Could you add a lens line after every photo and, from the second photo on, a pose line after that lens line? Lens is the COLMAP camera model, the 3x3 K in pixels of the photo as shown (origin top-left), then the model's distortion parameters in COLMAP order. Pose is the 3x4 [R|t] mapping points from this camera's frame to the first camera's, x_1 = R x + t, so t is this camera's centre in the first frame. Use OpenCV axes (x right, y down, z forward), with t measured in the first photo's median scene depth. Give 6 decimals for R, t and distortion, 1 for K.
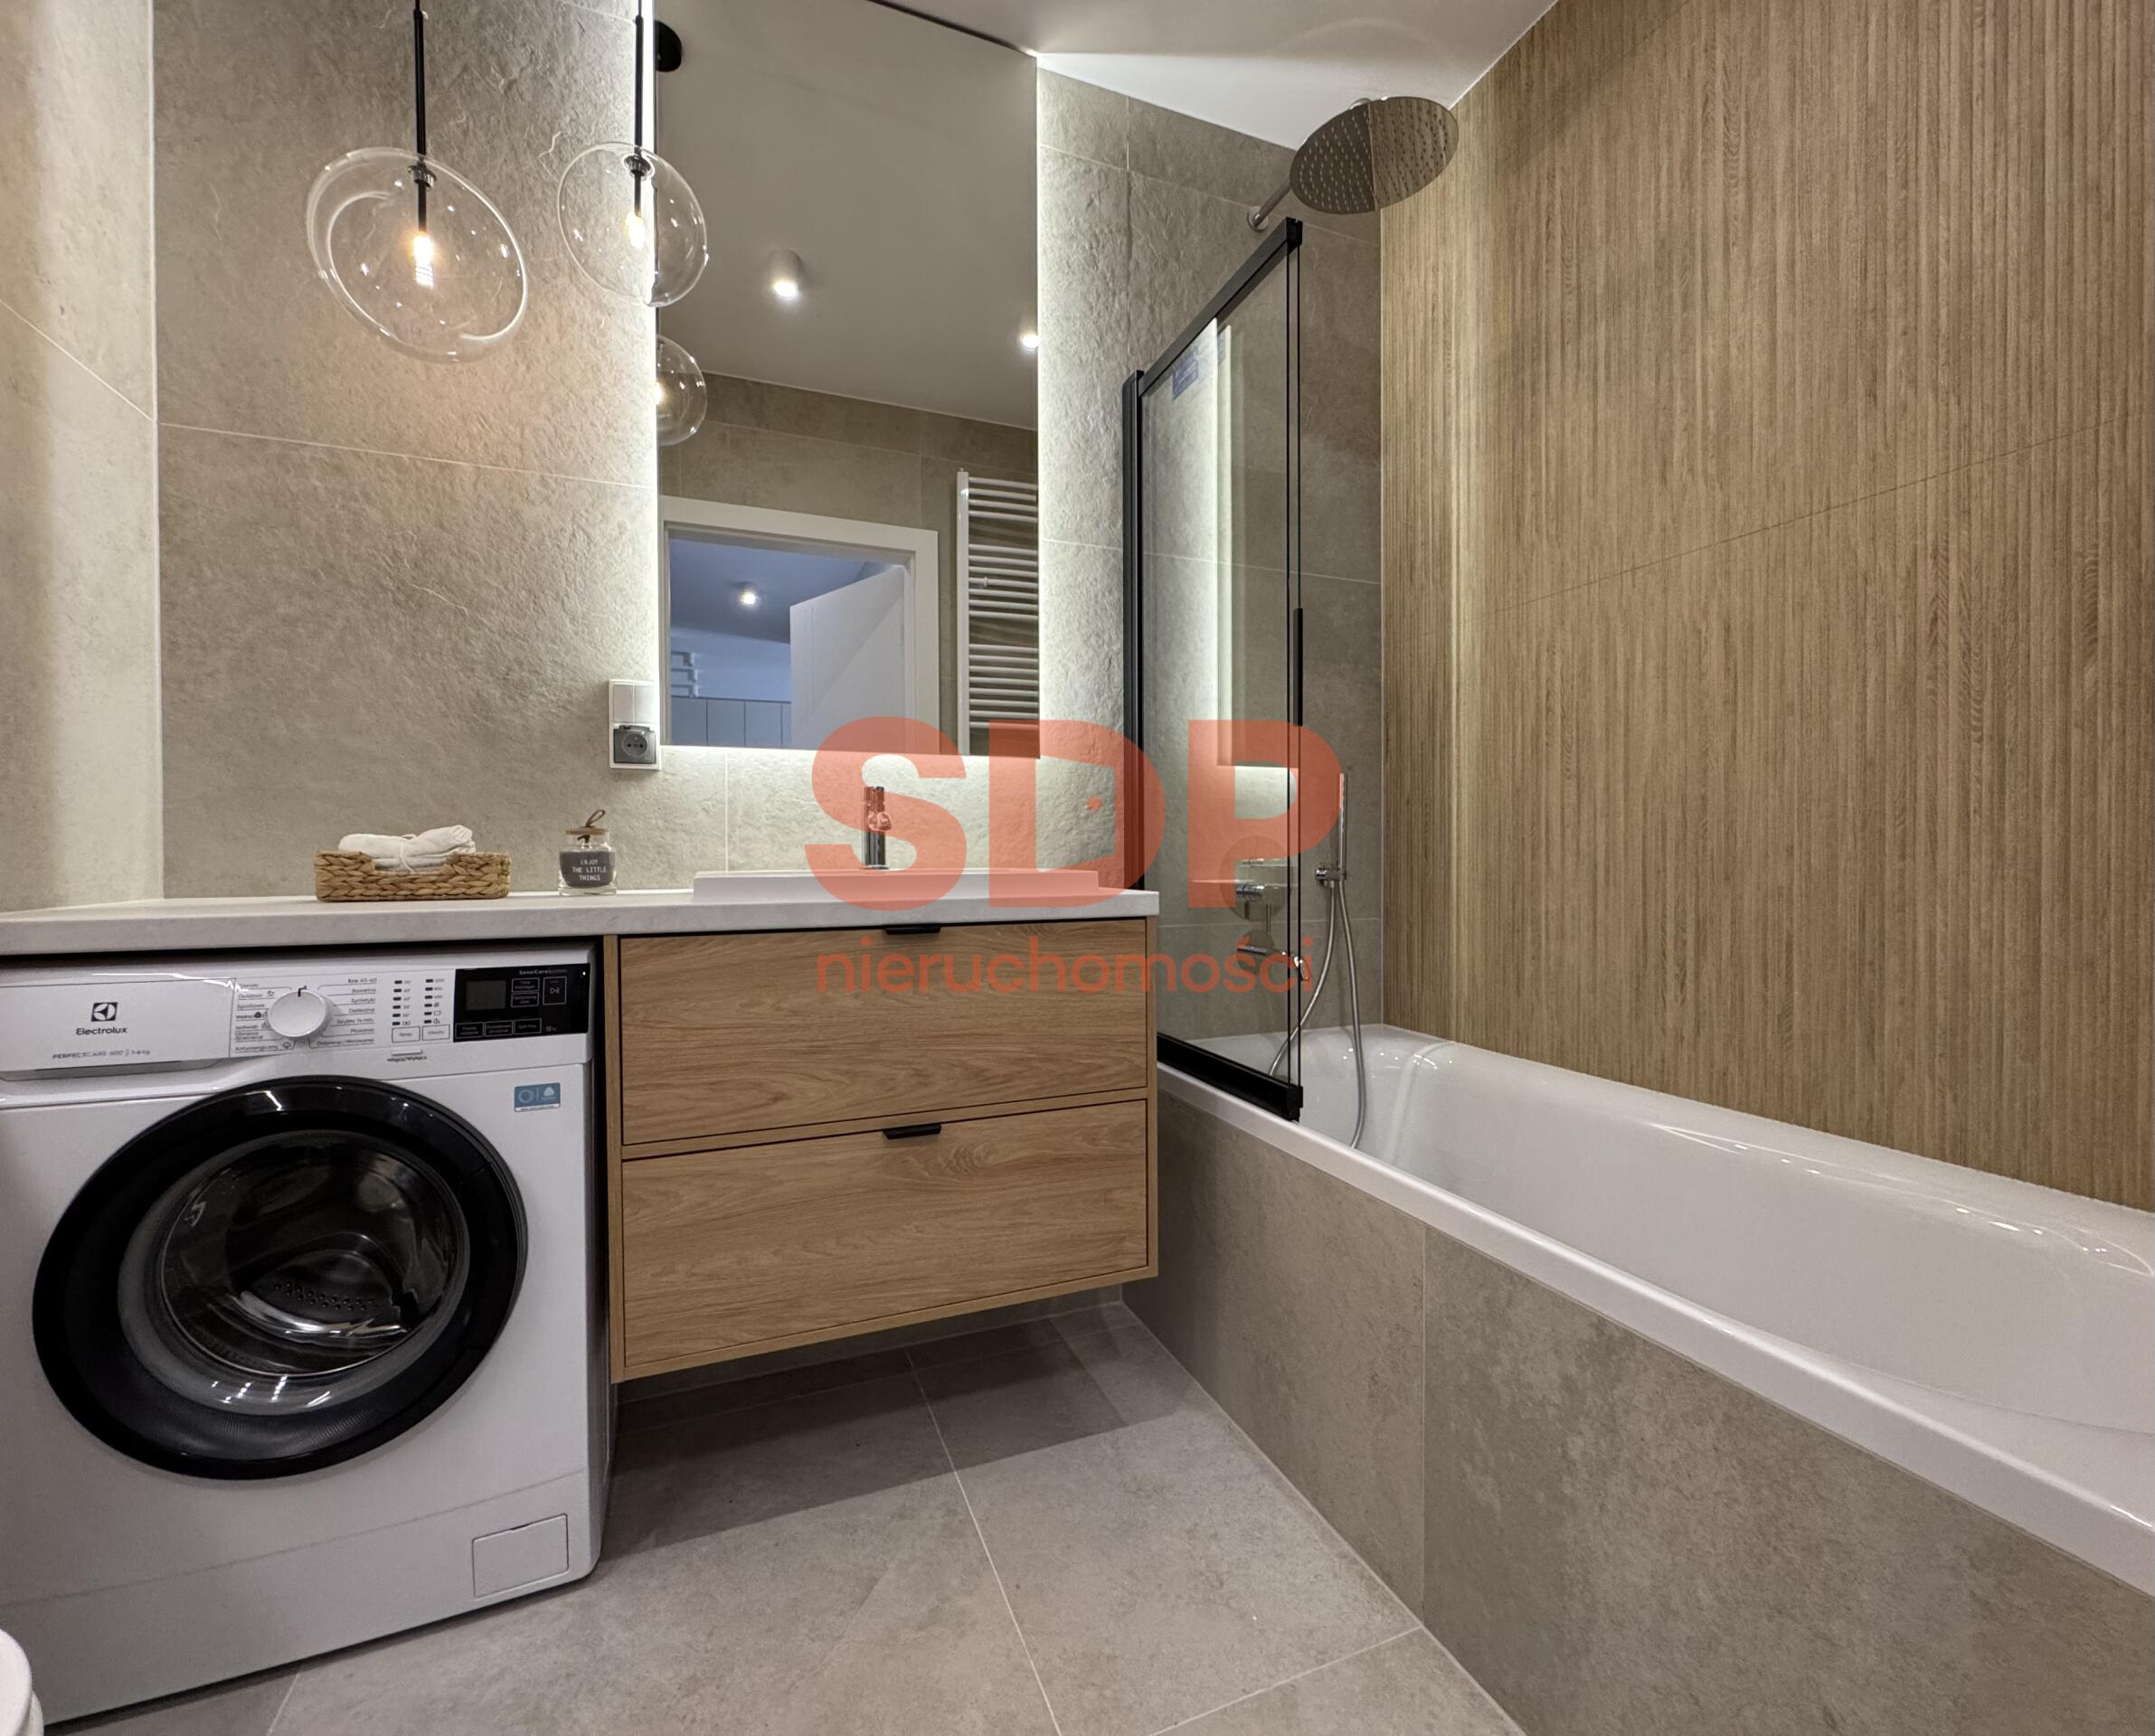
lens RADIAL K [[915.7, 0, 1077.5], [0, 915.7, 868.0], [0, 0, 1]] dist [0.000472, 0.000094]
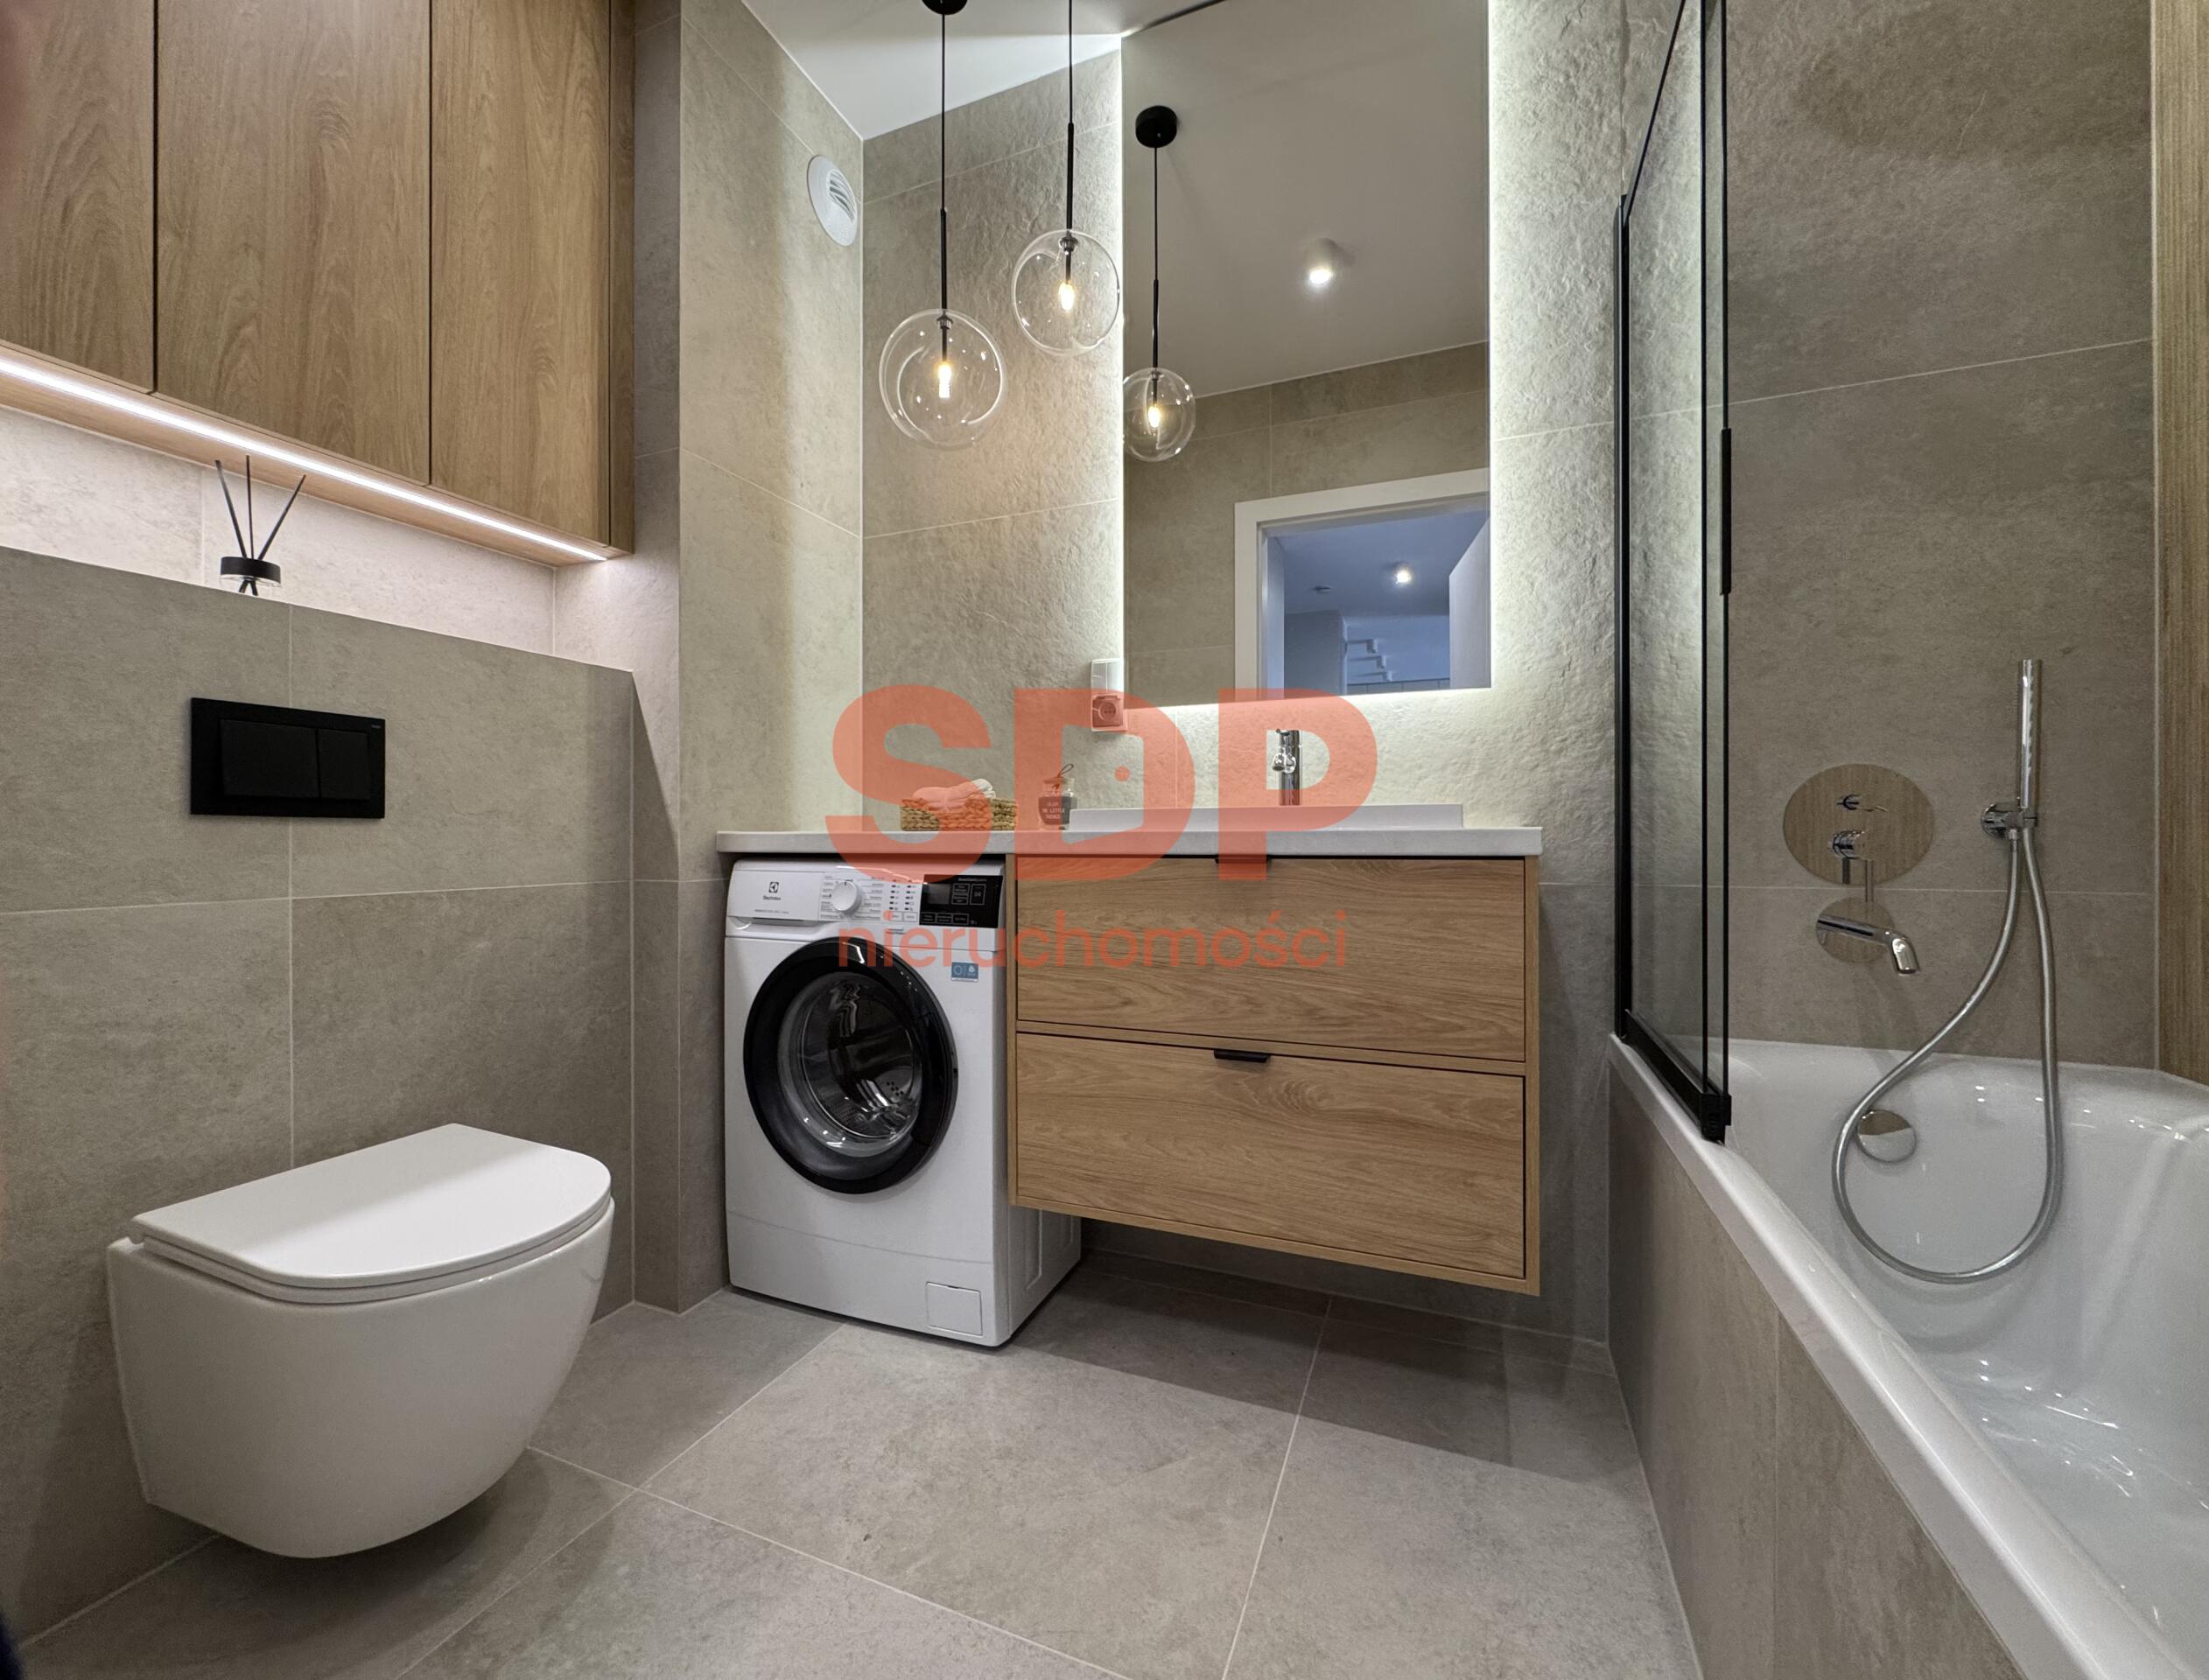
lens RADIAL K [[891.5, 0, 1104.5], [0, 891.5, 840.0], [0, 0, 1]] dist [-0.000028, -0.000295]
pose [[0.719136, 0.004947, -0.694852, 0.380150], [-0.012157, 0.999911, -0.005463, 0.049076], [0.694763, 0.012376, 0.719132, 0.159783]]
